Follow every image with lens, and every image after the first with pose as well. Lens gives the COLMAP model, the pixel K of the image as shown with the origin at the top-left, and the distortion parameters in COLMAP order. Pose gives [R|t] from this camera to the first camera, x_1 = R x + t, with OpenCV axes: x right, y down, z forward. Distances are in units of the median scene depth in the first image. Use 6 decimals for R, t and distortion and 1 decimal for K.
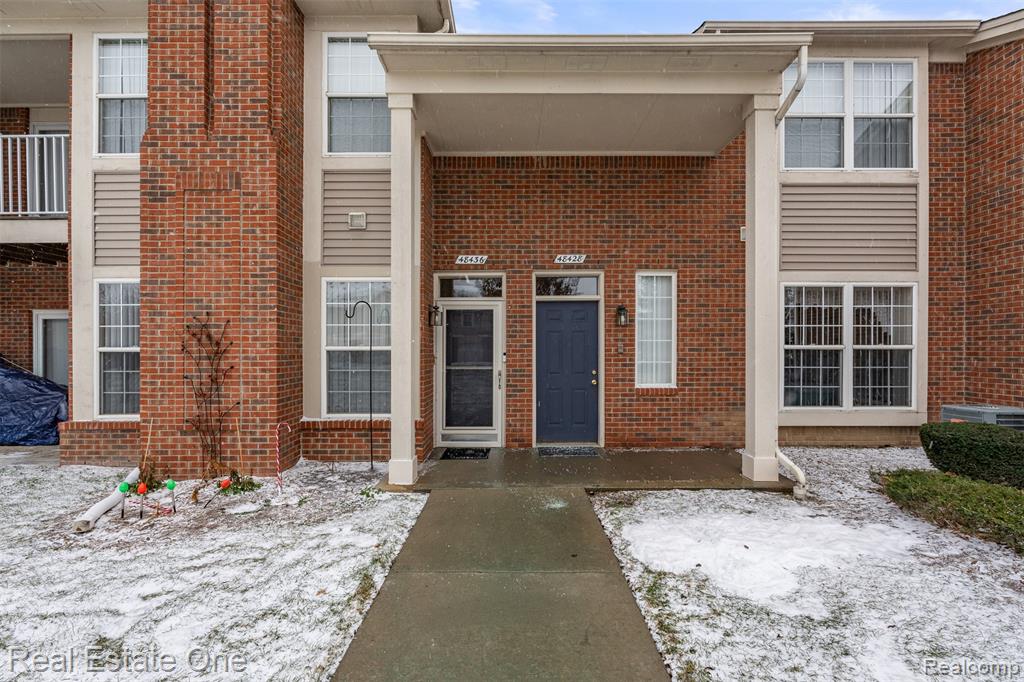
lens RADIAL K [[466.4, 0, 512.7], [0, 466.4, 346.3], [0, 0, 1]] dist [-0.002610, -0.000189]
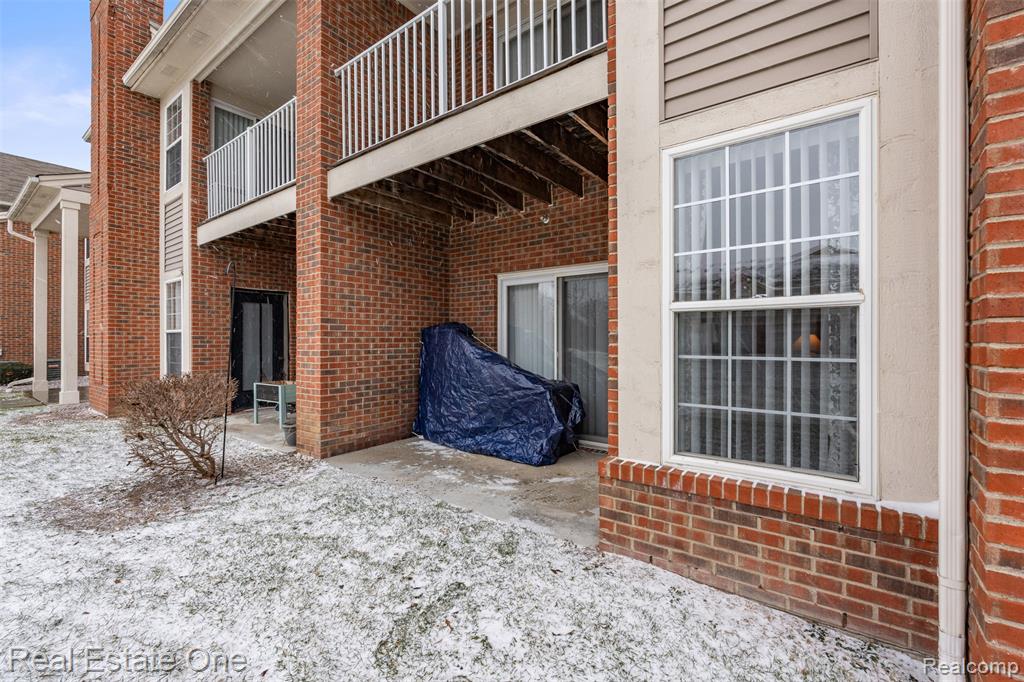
lens RADIAL K [[447.9, 0, 509.1], [0, 447.9, 330.3], [0, 0, 1]] dist [-0.002407, -0.000282]
pose [[0.791739, -0.011191, -0.610757, -0.678195], [-0.000234, 0.999827, -0.018622, 0.033985], [0.610860, 0.014887, 0.791599, 0.509671]]
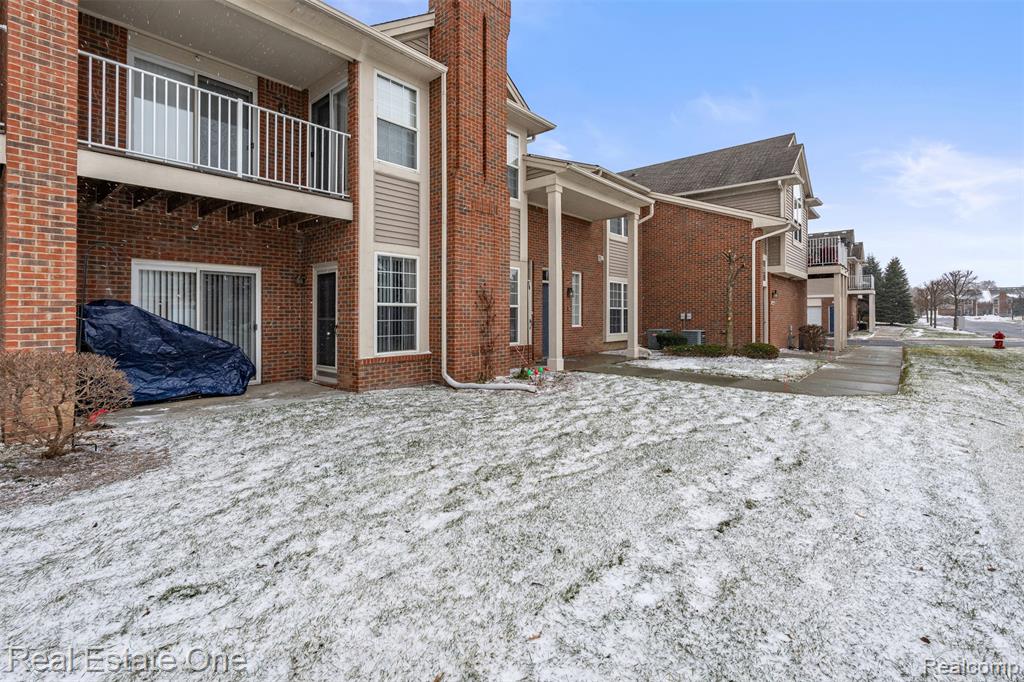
lens RADIAL K [[431.1, 0, 486.2], [0, 431.1, 293.2], [0, 0, 1]] dist [-0.000673, -0.000013]
pose [[0.699209, 0.034403, 0.714090, -1.414277], [-0.019192, 0.999385, -0.029355, 0.005137], [-0.714660, 0.006821, 0.699439, -0.089031]]
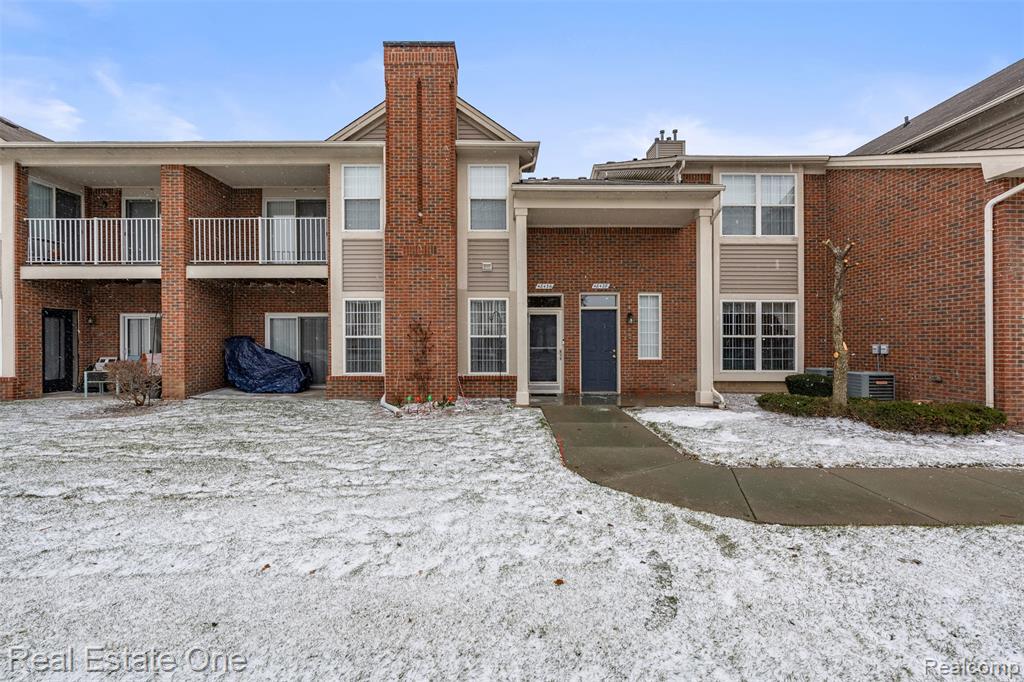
lens RADIAL K [[447.9, 0, 509.1], [0, 447.9, 330.3], [0, 0, 1]] dist [-0.002407, -0.000282]
pose [[0.999992, 0.002167, 0.003330, -0.229827], [-0.002114, 0.999872, -0.015835, 0.006968], [-0.003364, 0.015828, 0.999869, -0.688616]]
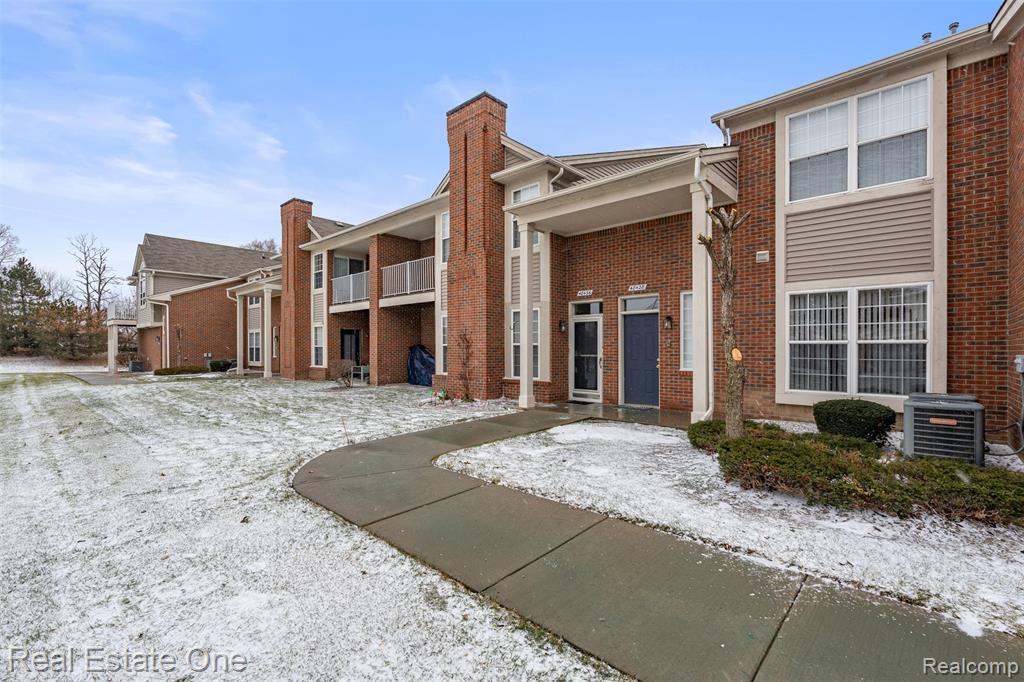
lens RADIAL K [[455.0, 0, 512.0], [0, 455.0, 341.0], [0, 0, 1]] dist [-0.001333, -0.000089]
pose [[0.733452, -0.007947, -0.679695, 0.869570], [0.003291, 0.999961, -0.008140, 0.005875], [0.679733, 0.003734, 0.733450, -0.427835]]
